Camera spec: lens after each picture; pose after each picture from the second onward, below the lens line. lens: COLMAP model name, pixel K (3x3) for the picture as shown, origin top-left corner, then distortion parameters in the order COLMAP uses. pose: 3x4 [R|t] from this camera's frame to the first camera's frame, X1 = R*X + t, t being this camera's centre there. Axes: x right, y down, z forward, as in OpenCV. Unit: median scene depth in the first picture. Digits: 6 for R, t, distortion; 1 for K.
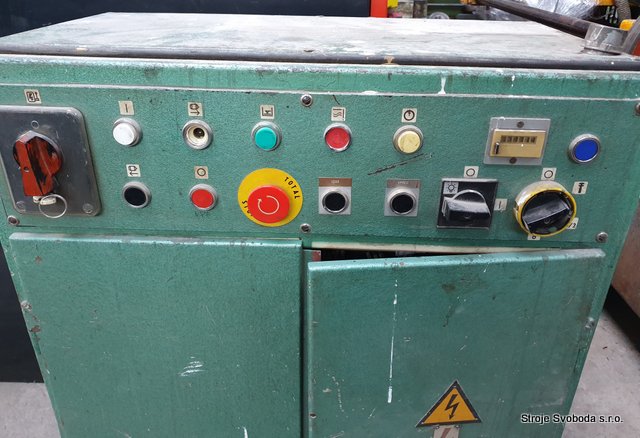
lens RADIAL K [[496.3, 0, 320.1], [0, 496.3, 218.8], [0, 0, 1]] dist [0.003203, 0.001907]
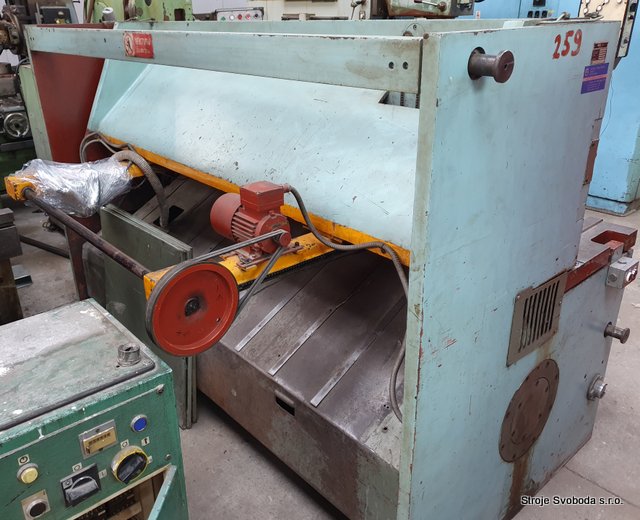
lens RADIAL K [[575.3, 0, 320.0], [0, 575.3, 259.2], [0, 0, 1]] dist [0.003729, 0.004650]
pose [[0.720182, -0.284464, 0.632786, -0.103522], [0.318280, 0.945902, 0.062984, -0.588740], [-0.616470, 0.156043, 0.771761, -0.964506]]
